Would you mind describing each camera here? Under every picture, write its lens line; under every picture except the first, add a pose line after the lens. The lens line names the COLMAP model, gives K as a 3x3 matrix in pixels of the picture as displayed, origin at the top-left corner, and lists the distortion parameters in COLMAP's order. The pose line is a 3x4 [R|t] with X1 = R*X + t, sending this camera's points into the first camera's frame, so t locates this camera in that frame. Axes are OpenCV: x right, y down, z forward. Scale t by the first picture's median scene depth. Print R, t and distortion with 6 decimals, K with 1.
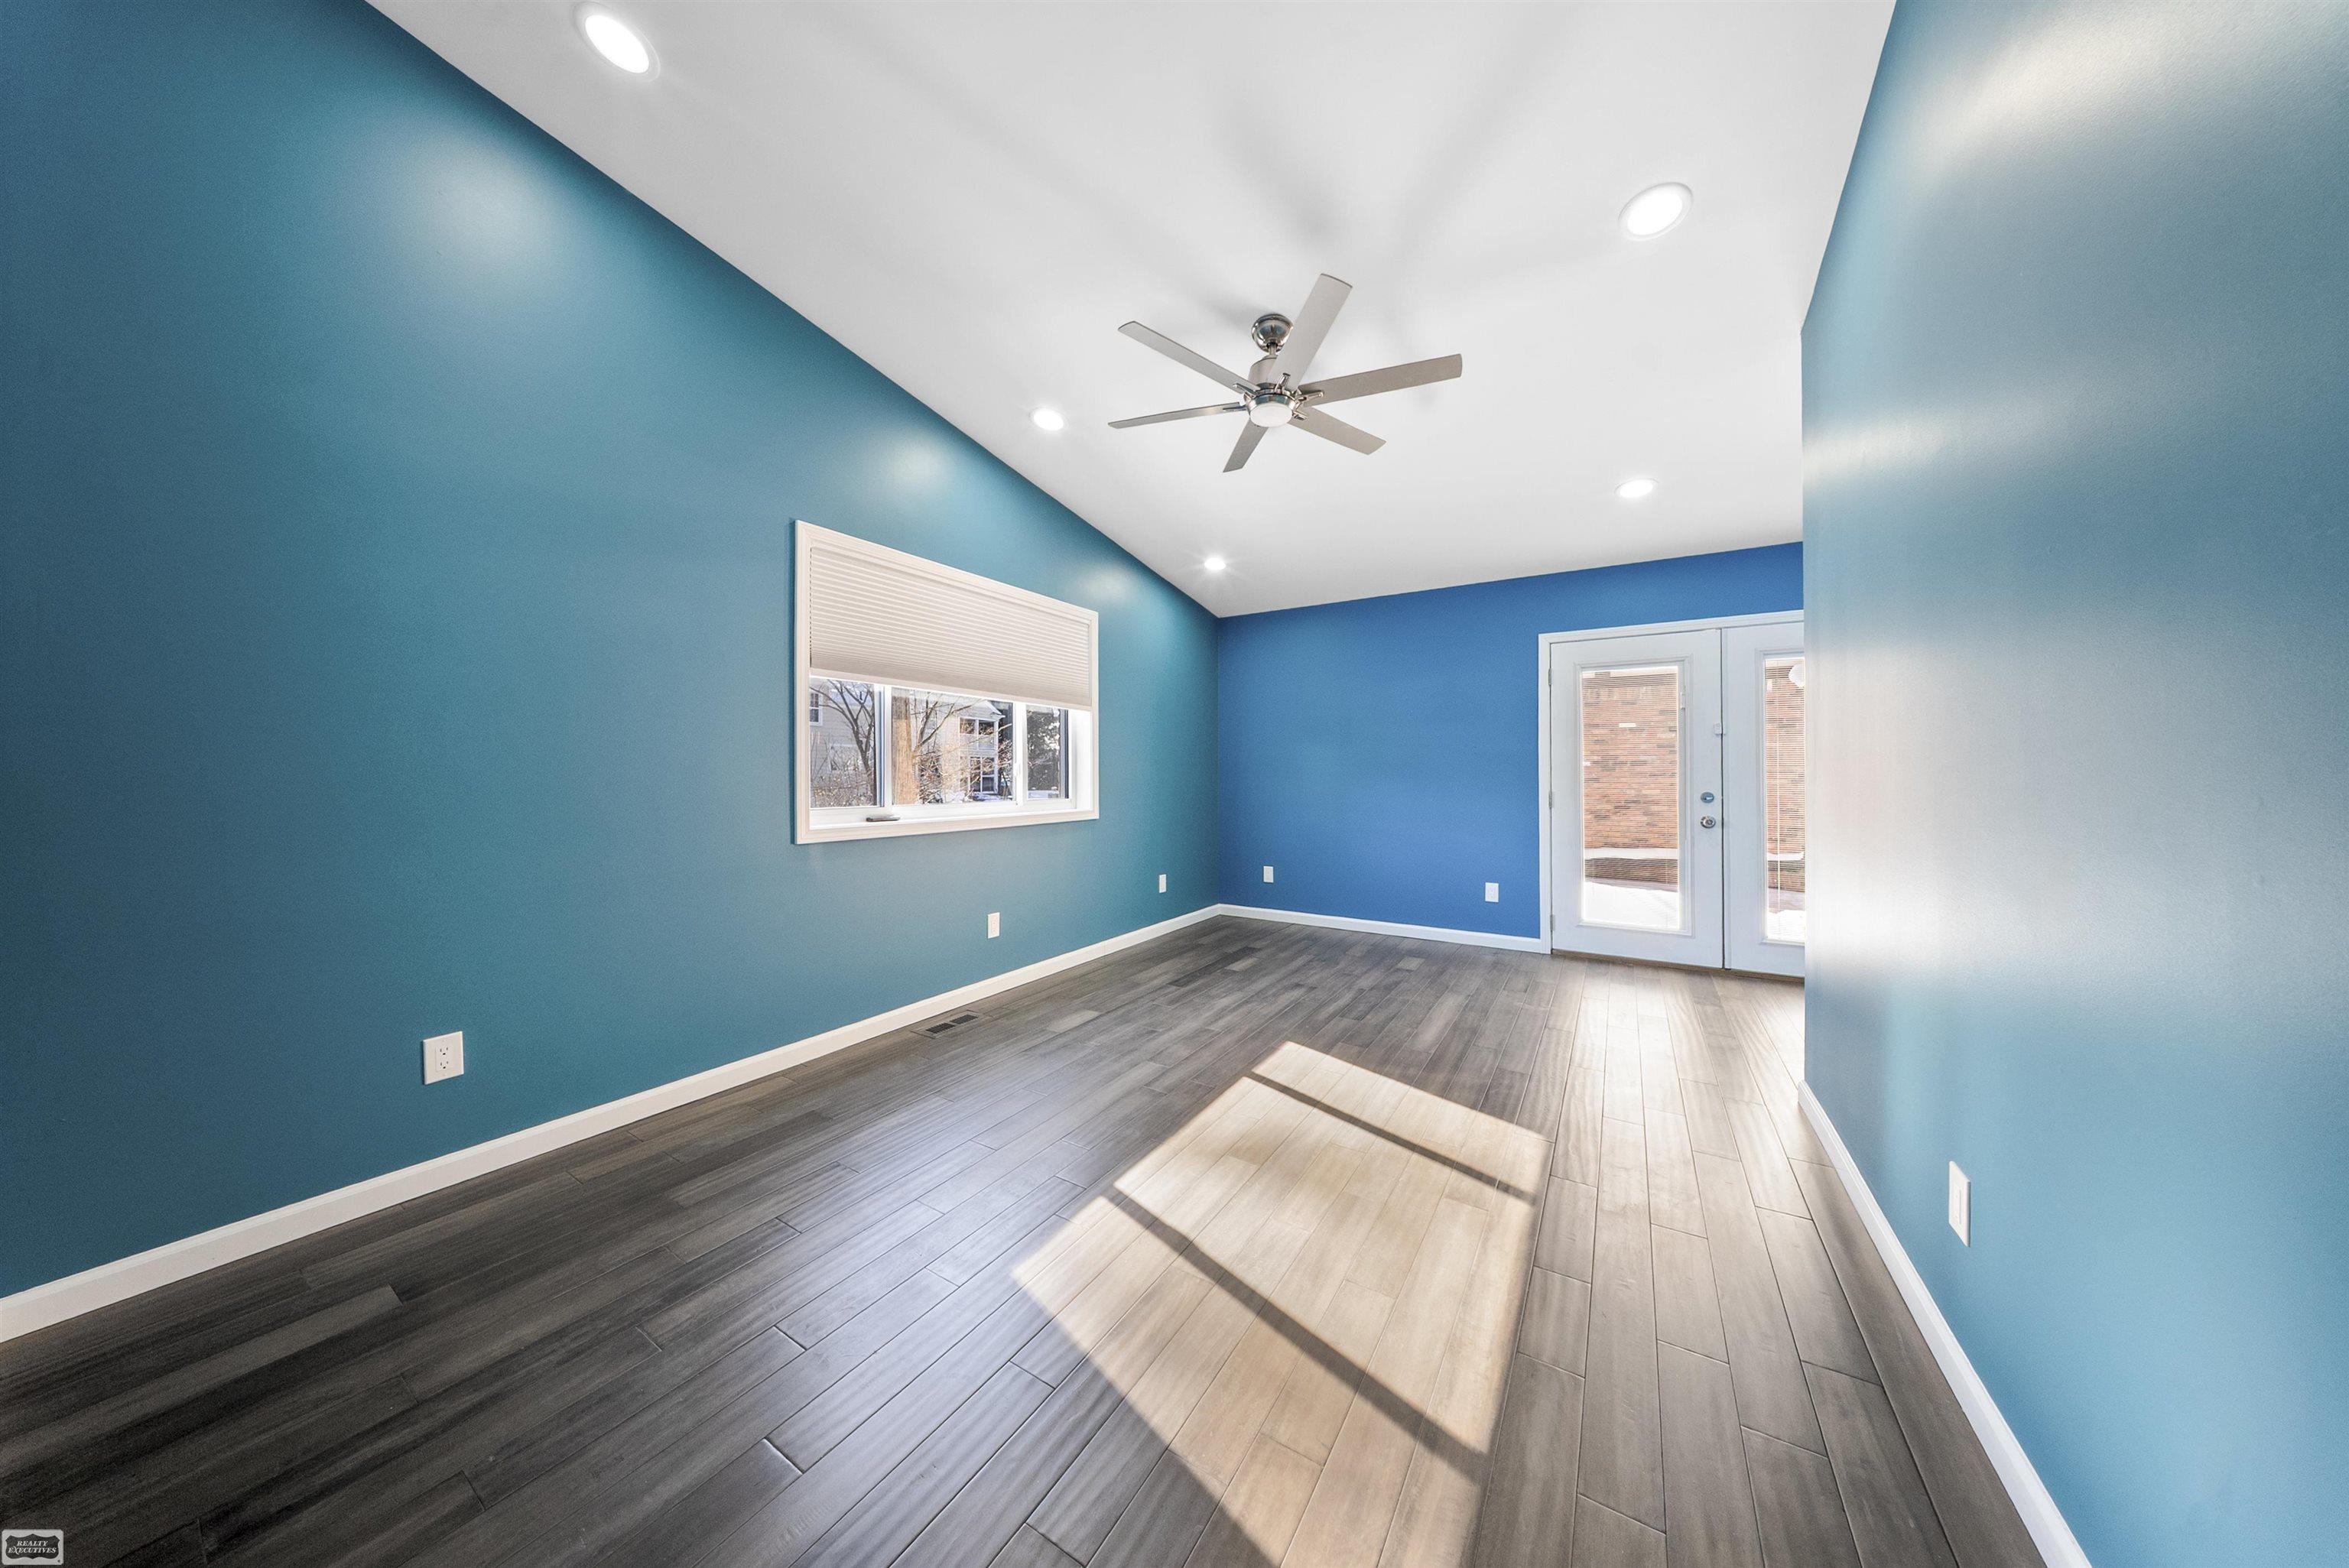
lens RADIAL K [[703.4, 0, 1174.5], [0, 703.4, 769.0], [0, 0, 1]] dist [-0.003343, -0.000823]
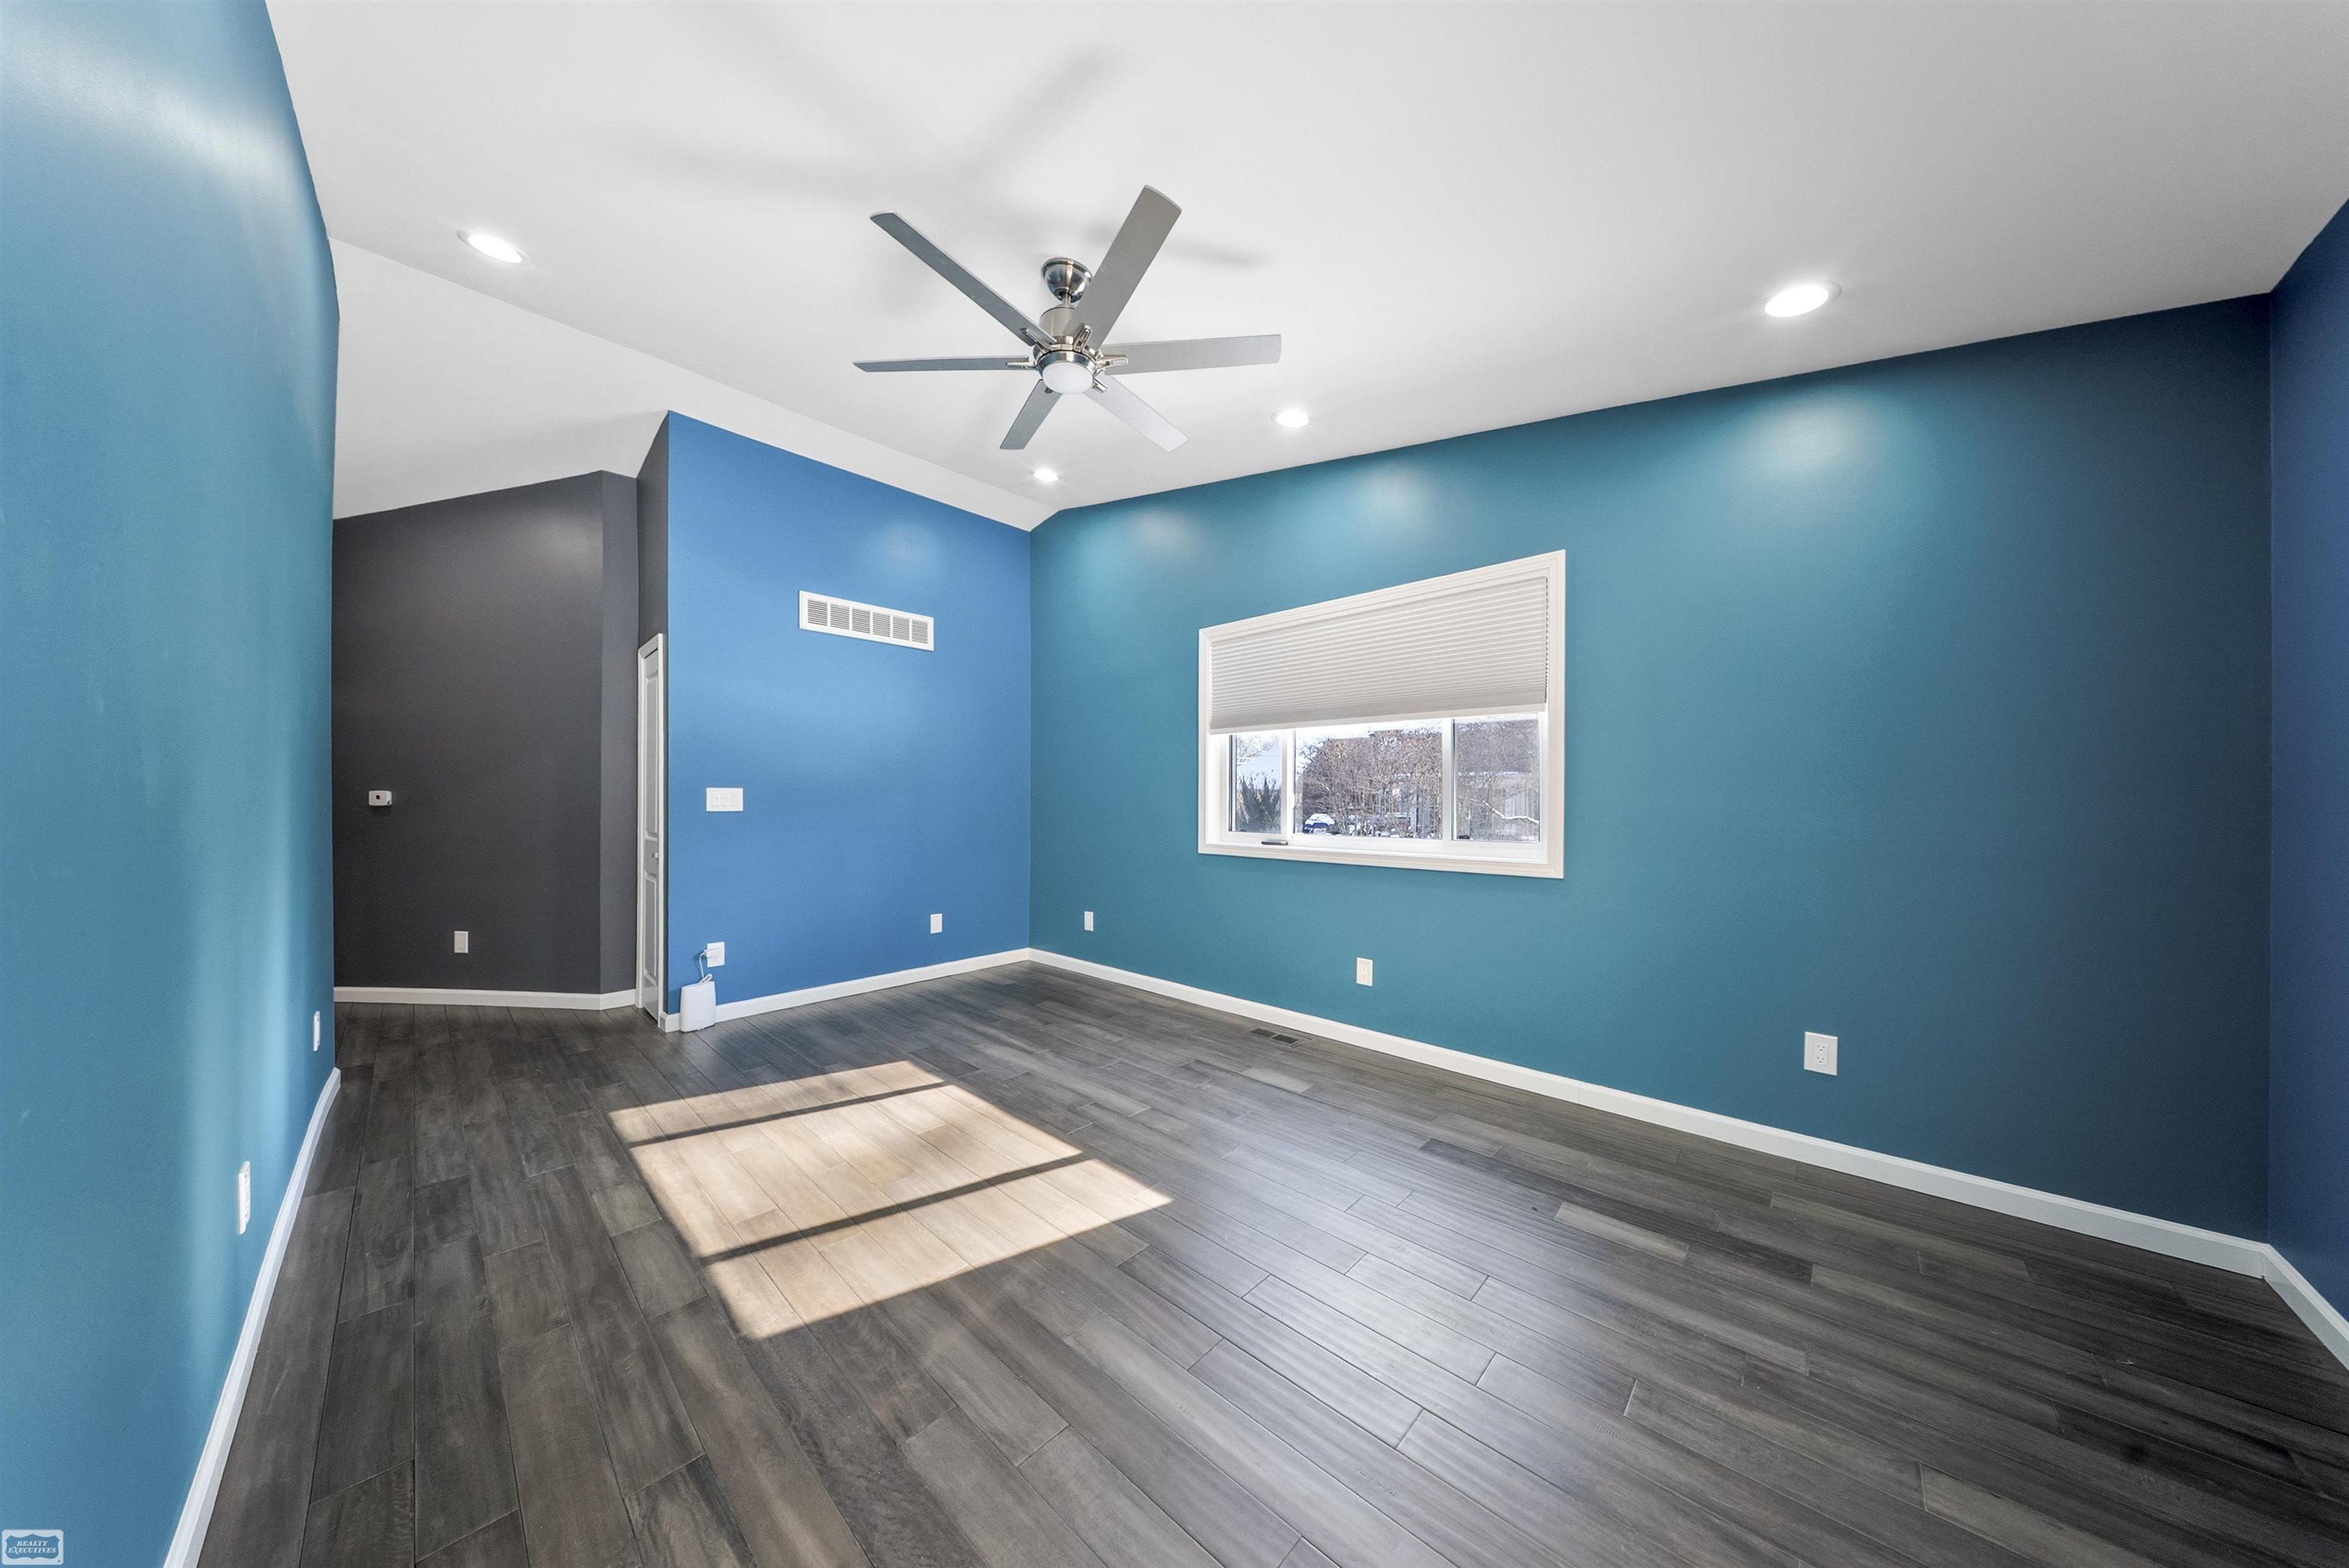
lens RADIAL K [[703.4, 0, 1188.2], [0, 703.4, 798.0], [0, 0, 1]] dist [-0.003343, -0.000823]
pose [[-0.167169, -0.002848, -0.985924, 0.950778], [0.000413, 0.999996, -0.002958, -0.002185], [0.985928, -0.000901, -0.167167, 1.285996]]
